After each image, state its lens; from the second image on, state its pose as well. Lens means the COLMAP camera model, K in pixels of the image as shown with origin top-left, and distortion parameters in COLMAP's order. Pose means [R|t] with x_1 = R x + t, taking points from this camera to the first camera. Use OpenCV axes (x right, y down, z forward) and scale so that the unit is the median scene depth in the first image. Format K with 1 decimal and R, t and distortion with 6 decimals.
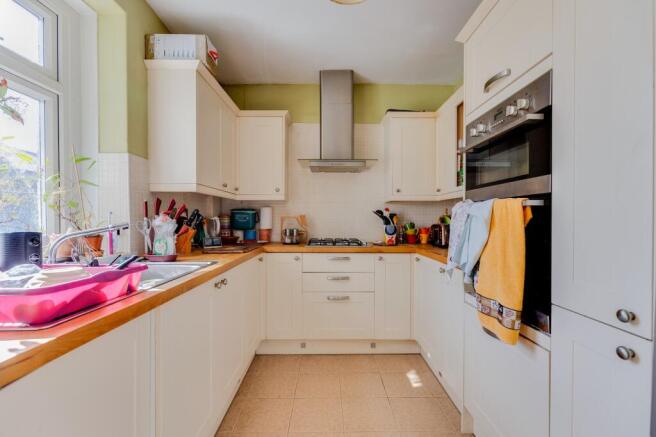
lens RADIAL K [[290.3, 0, 326.5], [0, 290.3, 220.1], [0, 0, 1]] dist [-0.003960, -0.000774]
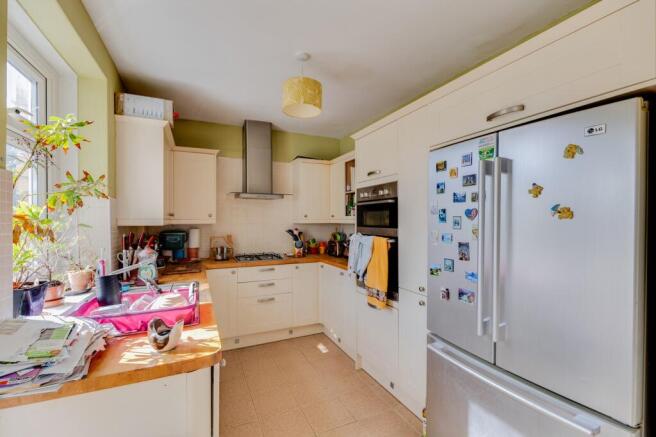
lens RADIAL K [[290.3, 0, 326.5], [0, 290.3, 220.1], [0, 0, 1]] dist [-0.003960, -0.000774]
pose [[0.912727, -0.005314, 0.408536, -0.246816], [0.007229, 0.999969, -0.003144, -0.087339], [-0.408507, 0.005823, 0.912737, -0.315271]]
